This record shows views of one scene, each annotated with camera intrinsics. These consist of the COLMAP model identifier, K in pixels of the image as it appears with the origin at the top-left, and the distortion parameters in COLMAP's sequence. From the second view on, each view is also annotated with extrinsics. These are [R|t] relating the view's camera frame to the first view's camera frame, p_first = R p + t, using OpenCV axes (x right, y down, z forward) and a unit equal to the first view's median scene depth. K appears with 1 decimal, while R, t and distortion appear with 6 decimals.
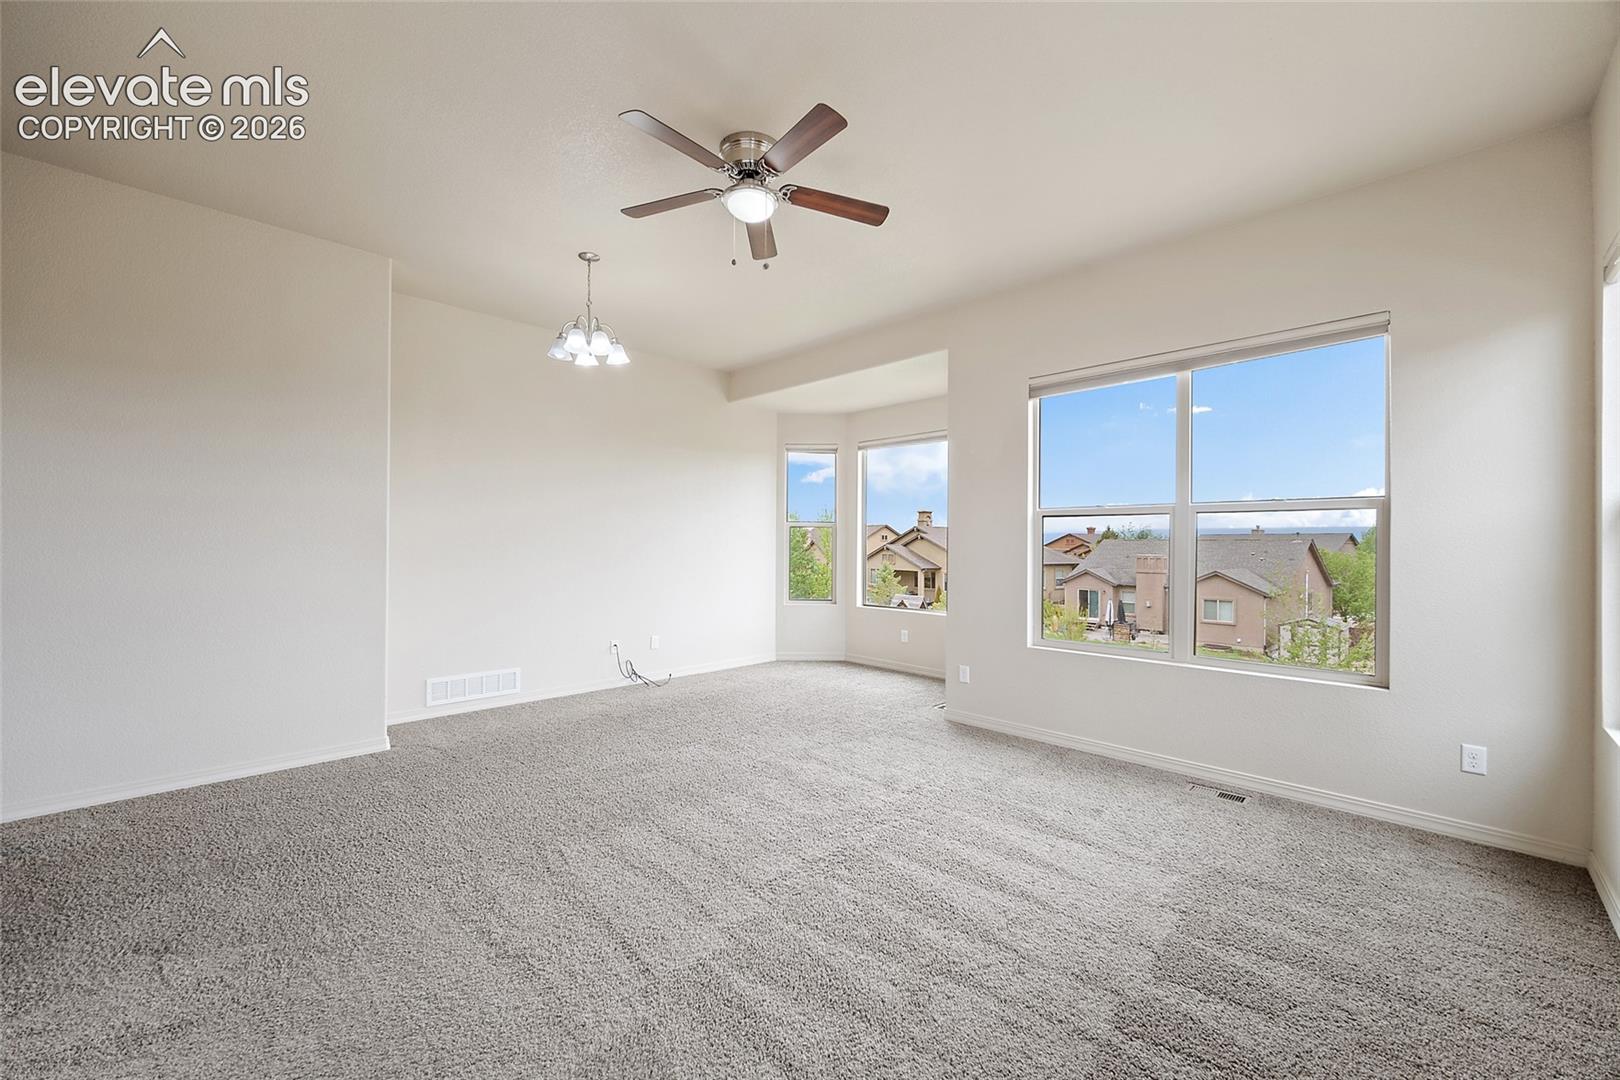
lens RADIAL K [[637.0, 0, 813.8], [0, 637.0, 534.2], [0, 0, 1]] dist [-0.000759, 0.000055]
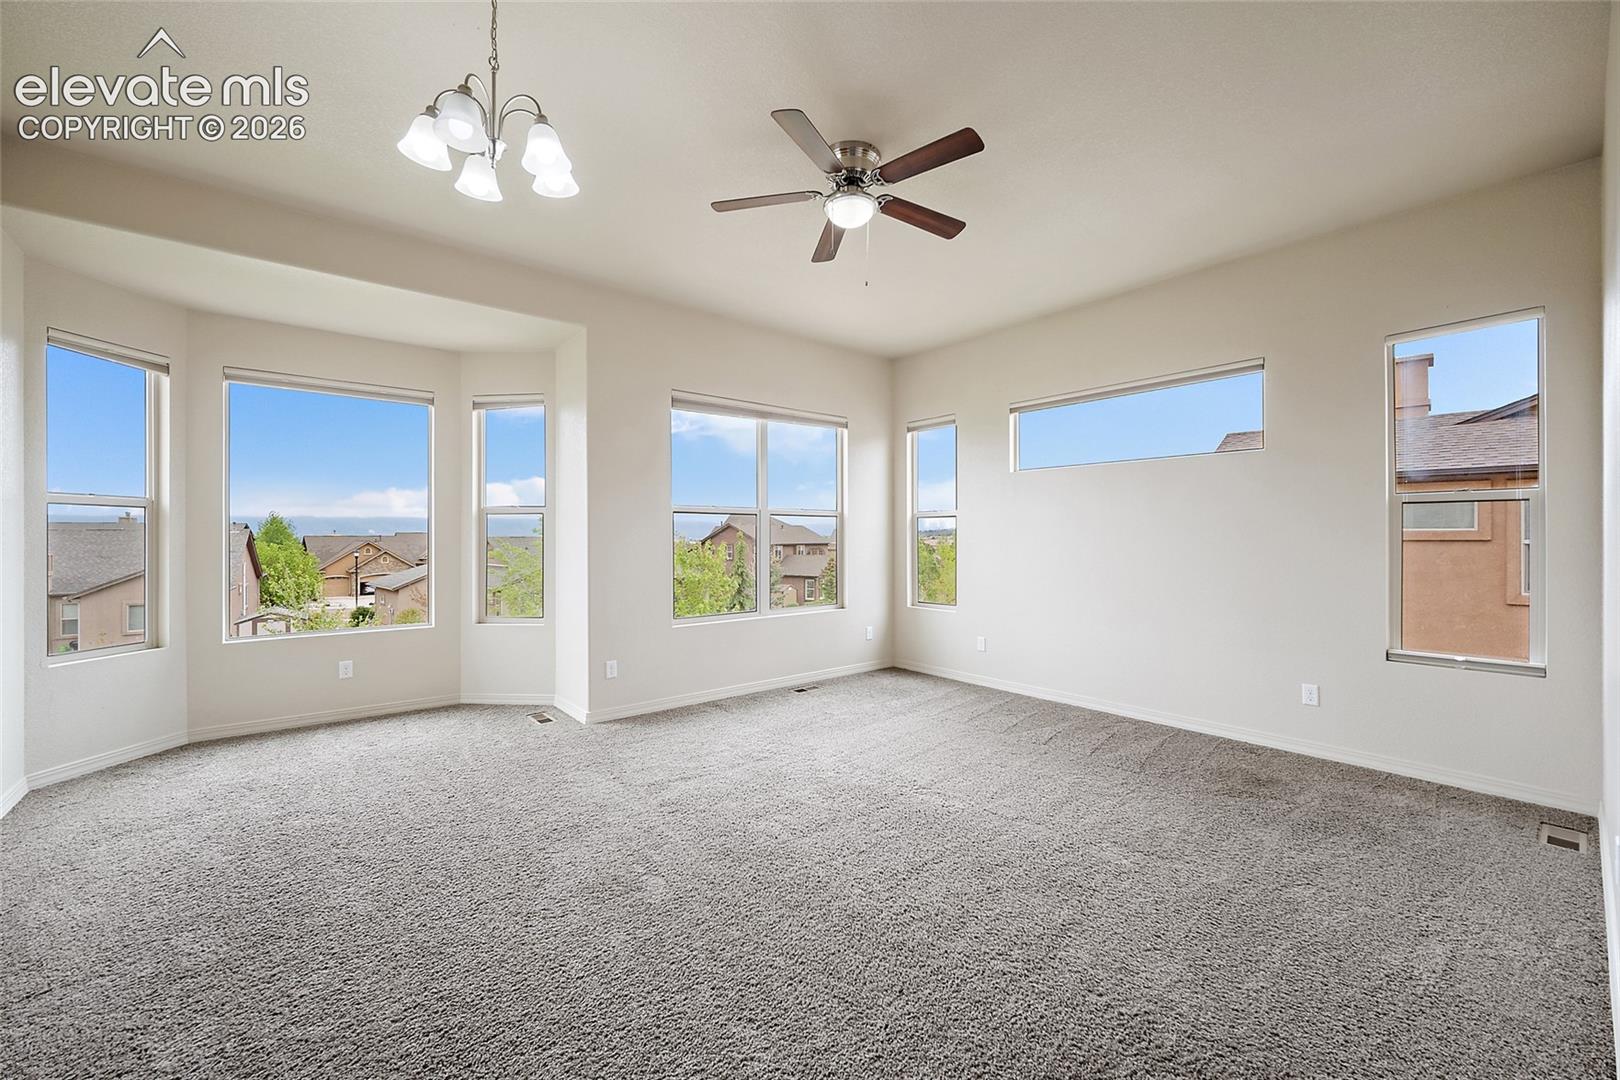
lens RADIAL K [[637.0, 0, 813.8], [0, 637.0, 534.2], [0, 0, 1]] dist [-0.000759, 0.000055]
pose [[0.091831, -0.001842, 0.995773, -0.761486], [-0.012768, 0.999914, 0.003027, 0.004214], [-0.995693, -0.012992, 0.091800, 0.643768]]
